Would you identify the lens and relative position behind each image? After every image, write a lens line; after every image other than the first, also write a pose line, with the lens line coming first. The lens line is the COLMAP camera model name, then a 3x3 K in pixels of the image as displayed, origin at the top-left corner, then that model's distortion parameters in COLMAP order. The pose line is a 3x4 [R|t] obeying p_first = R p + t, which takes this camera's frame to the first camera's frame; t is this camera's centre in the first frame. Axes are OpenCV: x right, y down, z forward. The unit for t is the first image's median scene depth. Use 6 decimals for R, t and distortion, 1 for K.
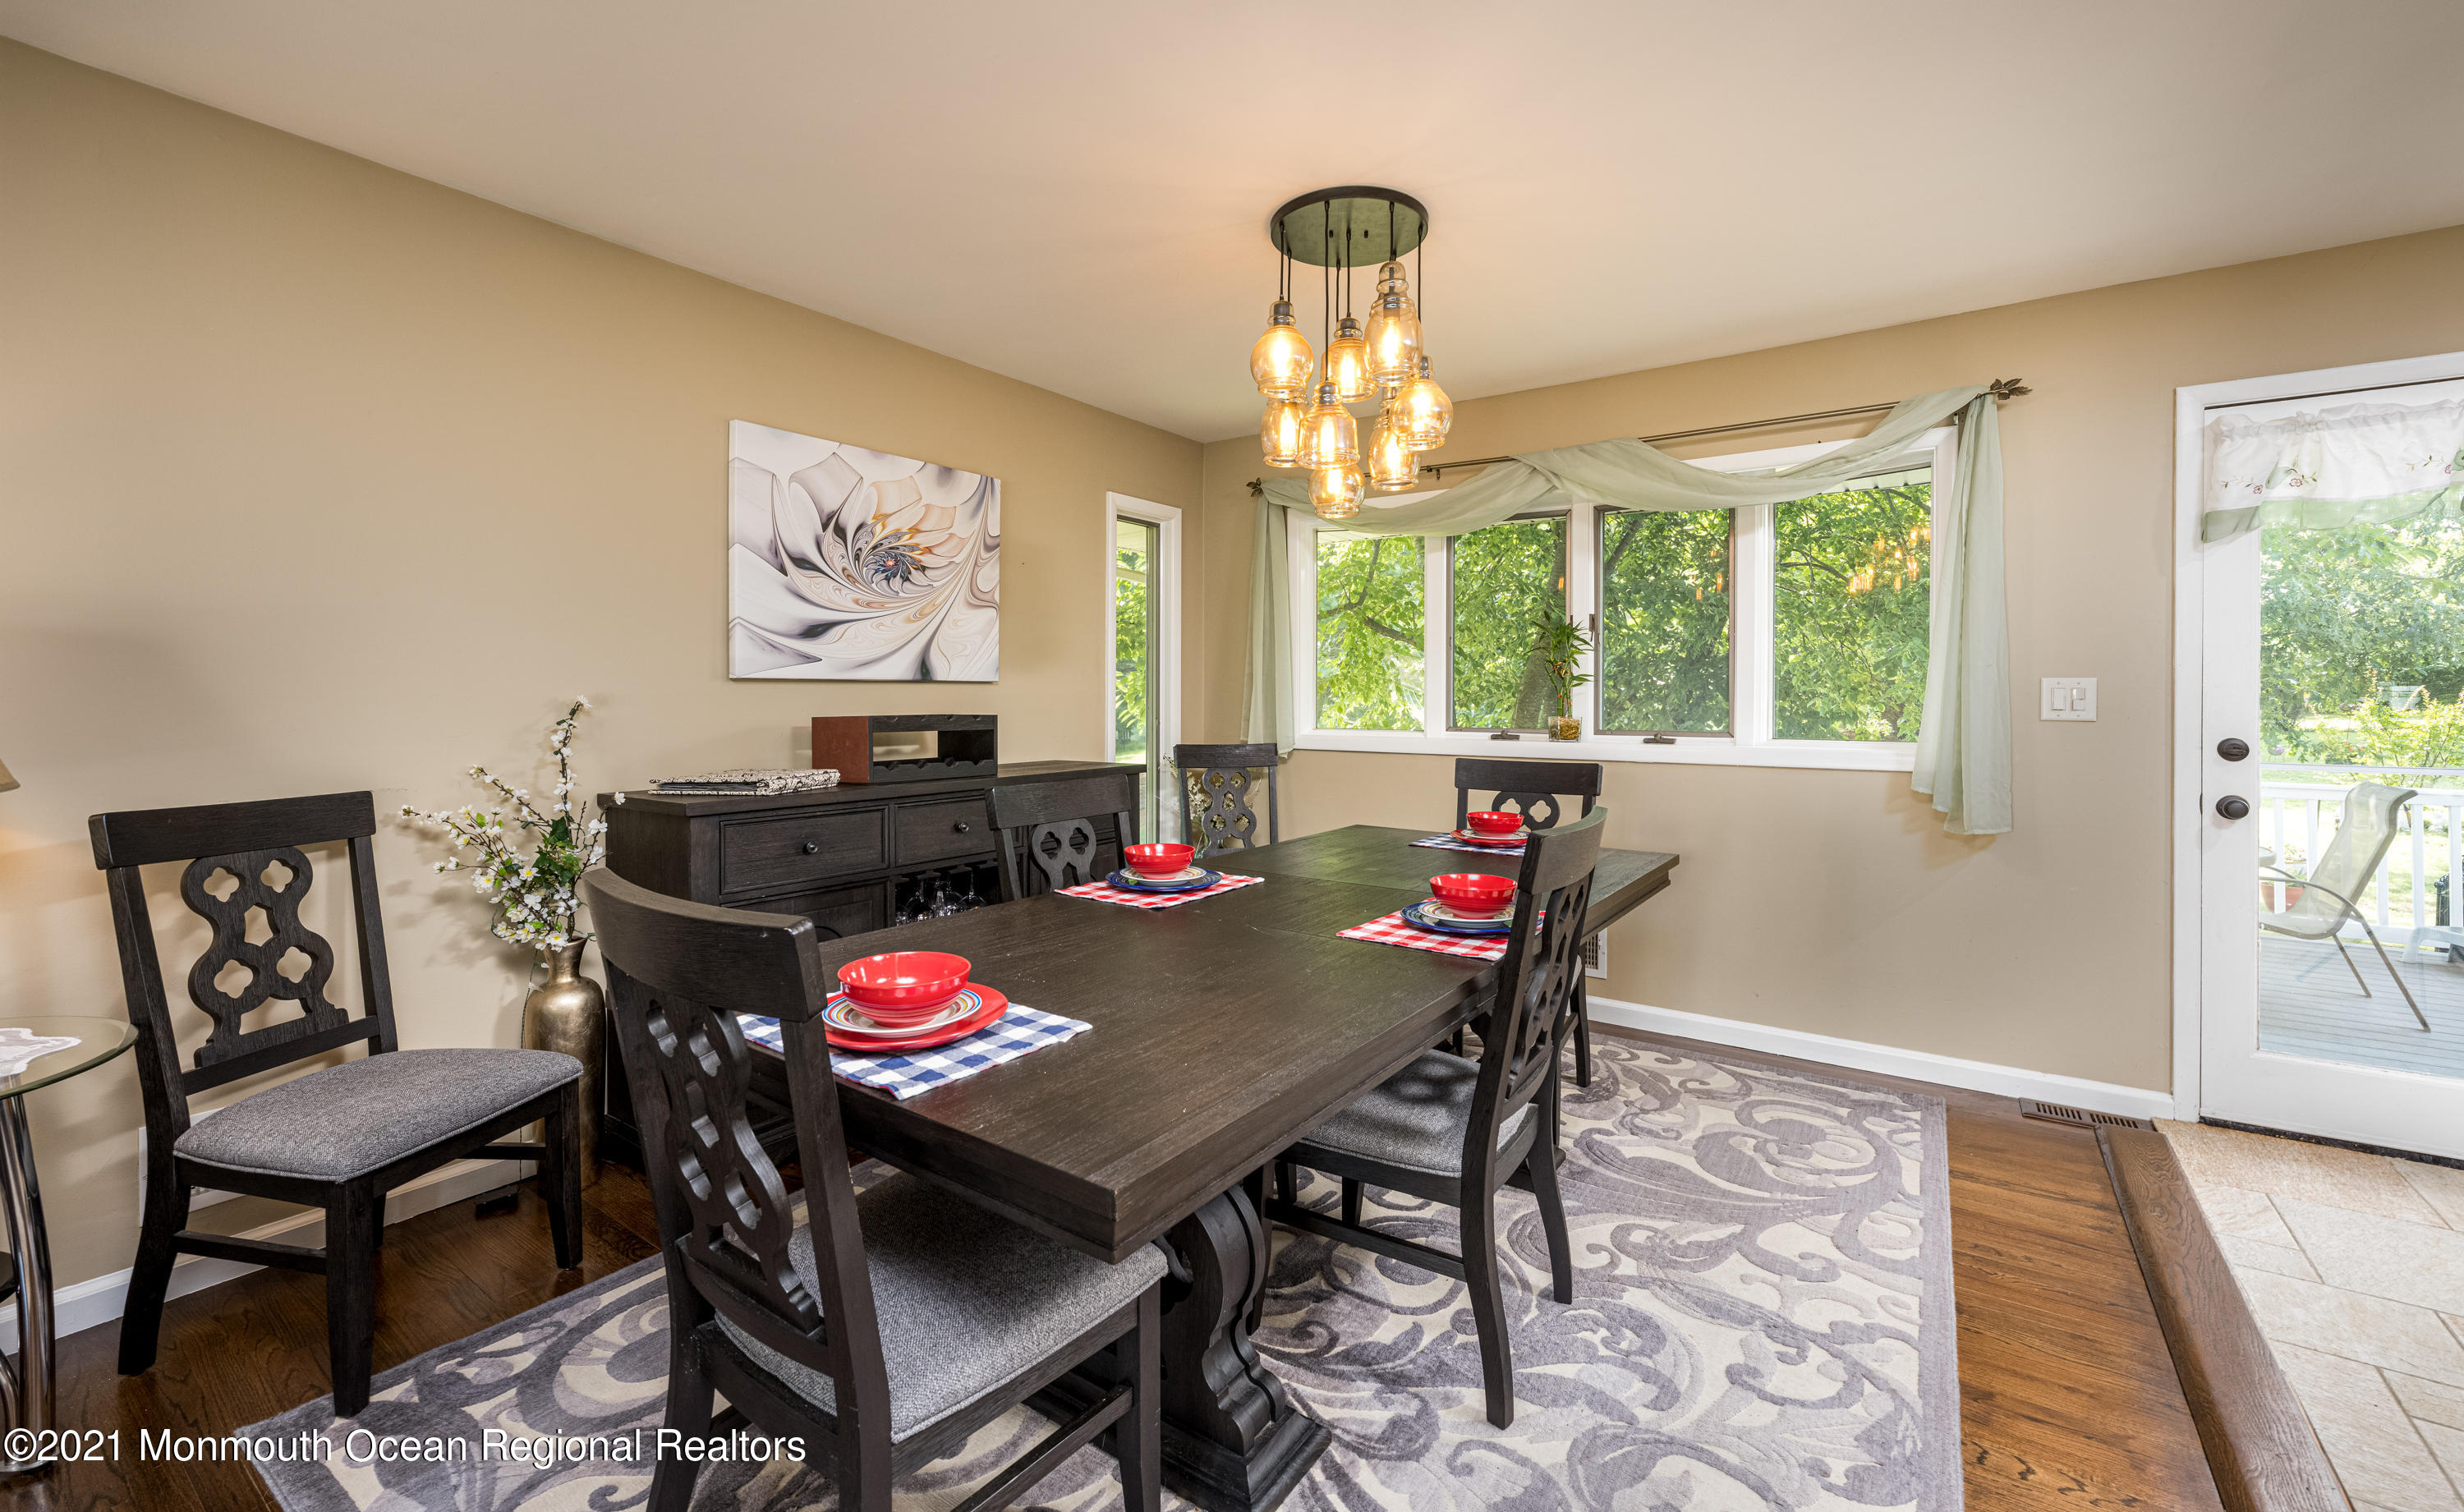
lens RADIAL K [[999.9, 0, 1244.0], [0, 999.9, 703.6], [0, 0, 1]] dist [-0.001116, -0.000042]
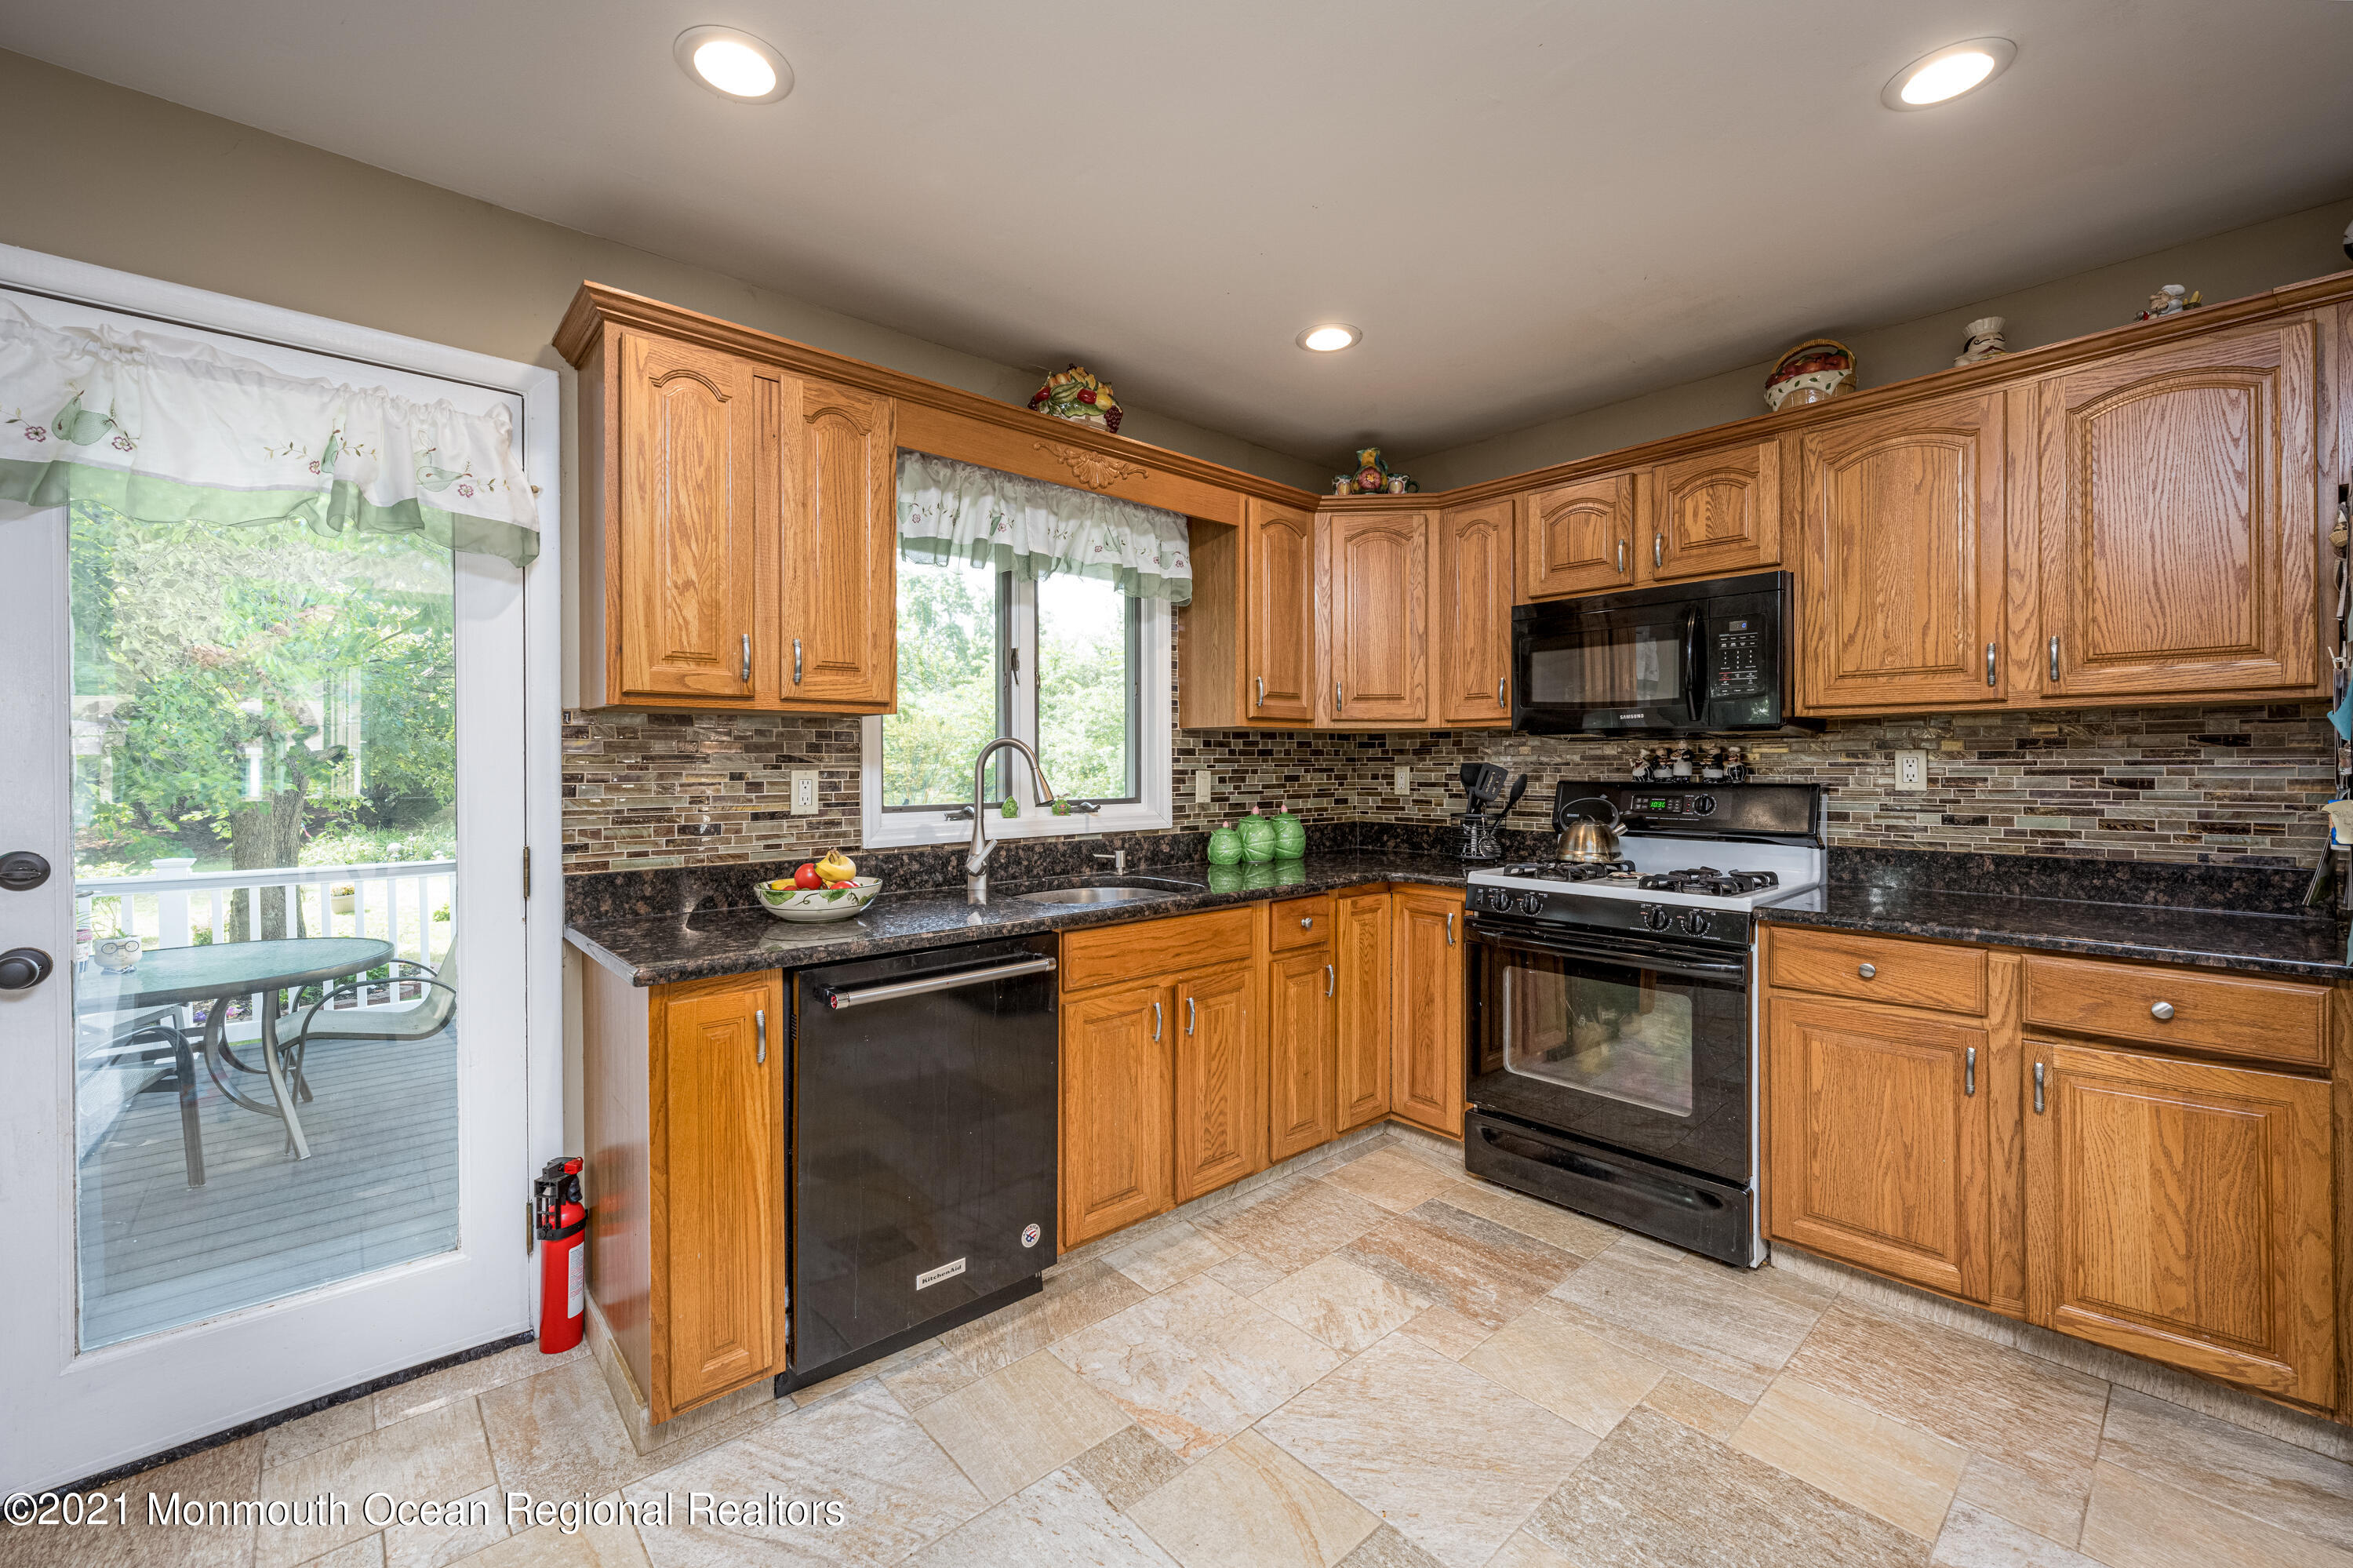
lens RADIAL K [[953.6, 0, 1176.7], [0, 953.6, 765.0], [0, 0, 1]] dist [-0.000777, -0.000779]
pose [[0.224339, -0.002998, 0.974507, 0.532023], [0.016057, 0.999871, -0.000620, -0.004967], [-0.974379, 0.015787, 0.224358, 0.185043]]
